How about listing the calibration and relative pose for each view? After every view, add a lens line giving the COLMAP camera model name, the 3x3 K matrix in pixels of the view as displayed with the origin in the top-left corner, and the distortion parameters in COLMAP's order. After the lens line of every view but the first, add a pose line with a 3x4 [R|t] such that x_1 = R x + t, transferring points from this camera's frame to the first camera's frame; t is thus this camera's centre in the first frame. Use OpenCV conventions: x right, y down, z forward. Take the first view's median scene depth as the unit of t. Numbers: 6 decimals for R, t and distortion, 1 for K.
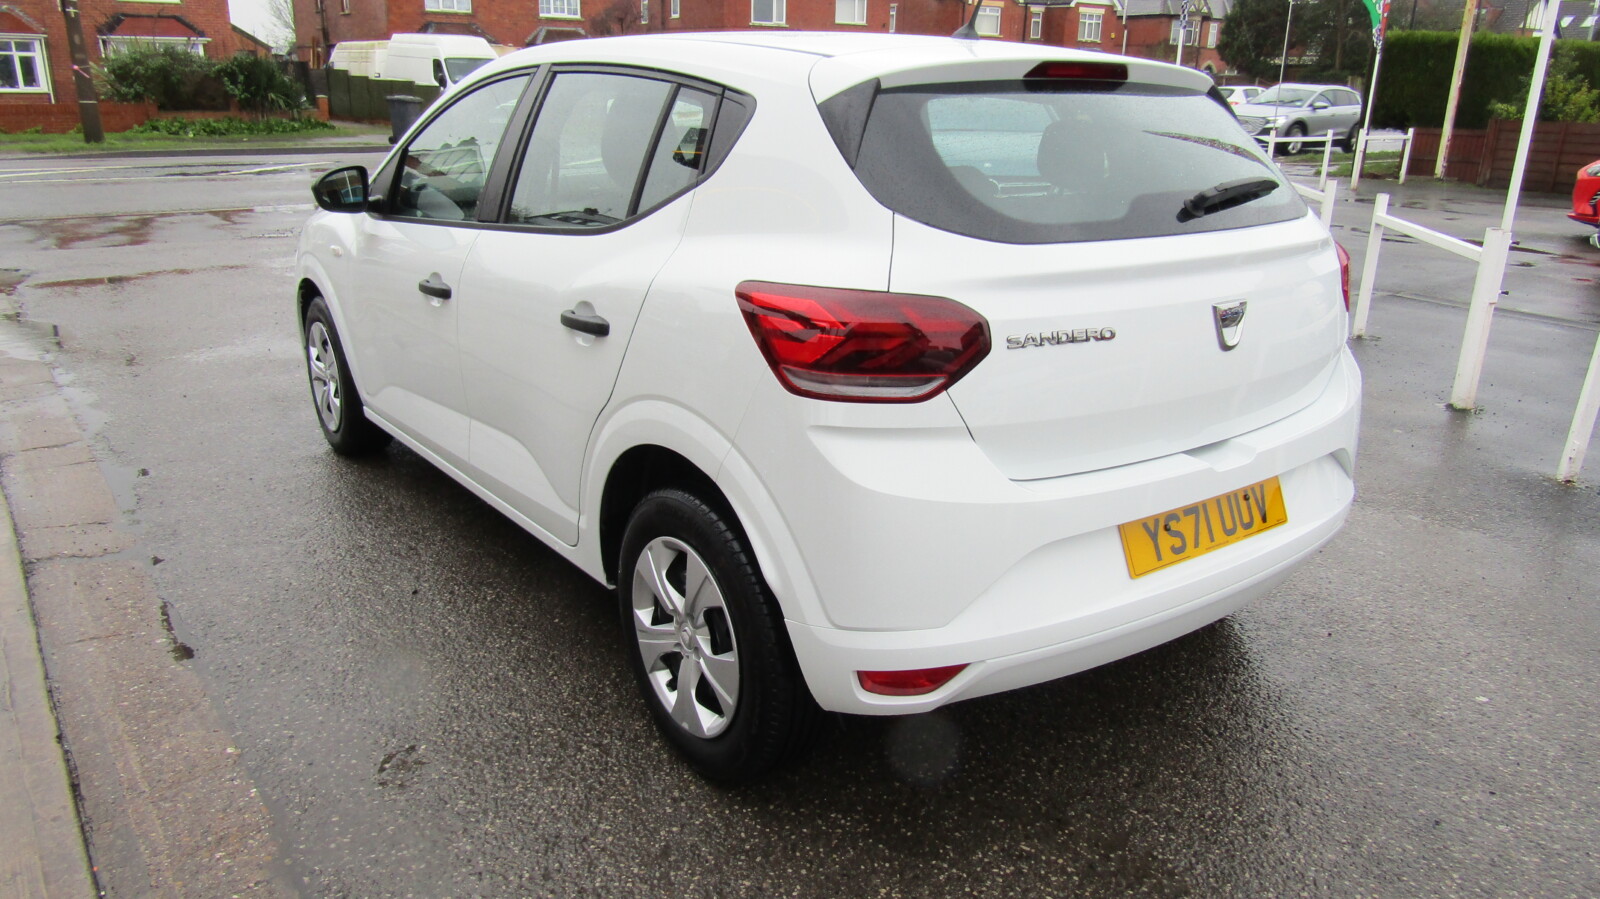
lens RADIAL K [[1168.0, 0, 791.8], [0, 1168.0, 454.8], [0, 0, 1]] dist [-0.026416, 0.006281]
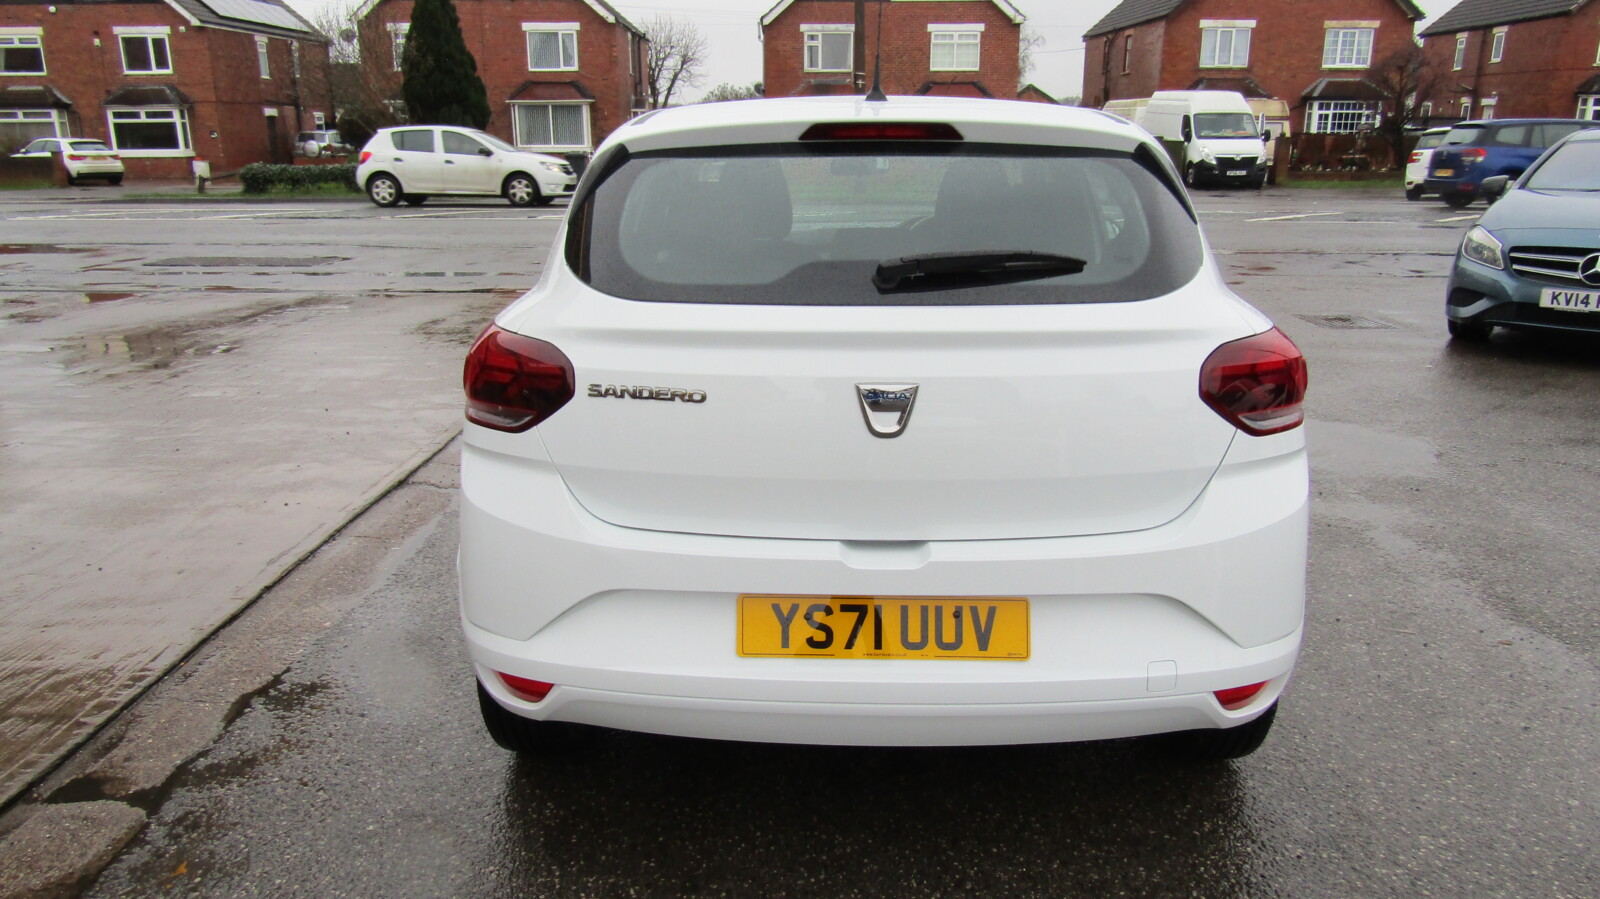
lens RADIAL K [[1147.9, 0, 800.0], [0, 1147.9, 449.5], [0, 0, 1]] dist [-0.003329, 0.004664]
pose [[0.777080, 0.152543, -0.610637, 0.827715], [-0.179274, 0.983642, 0.017583, -0.080792], [0.603330, 0.095808, 0.791716, 0.247605]]
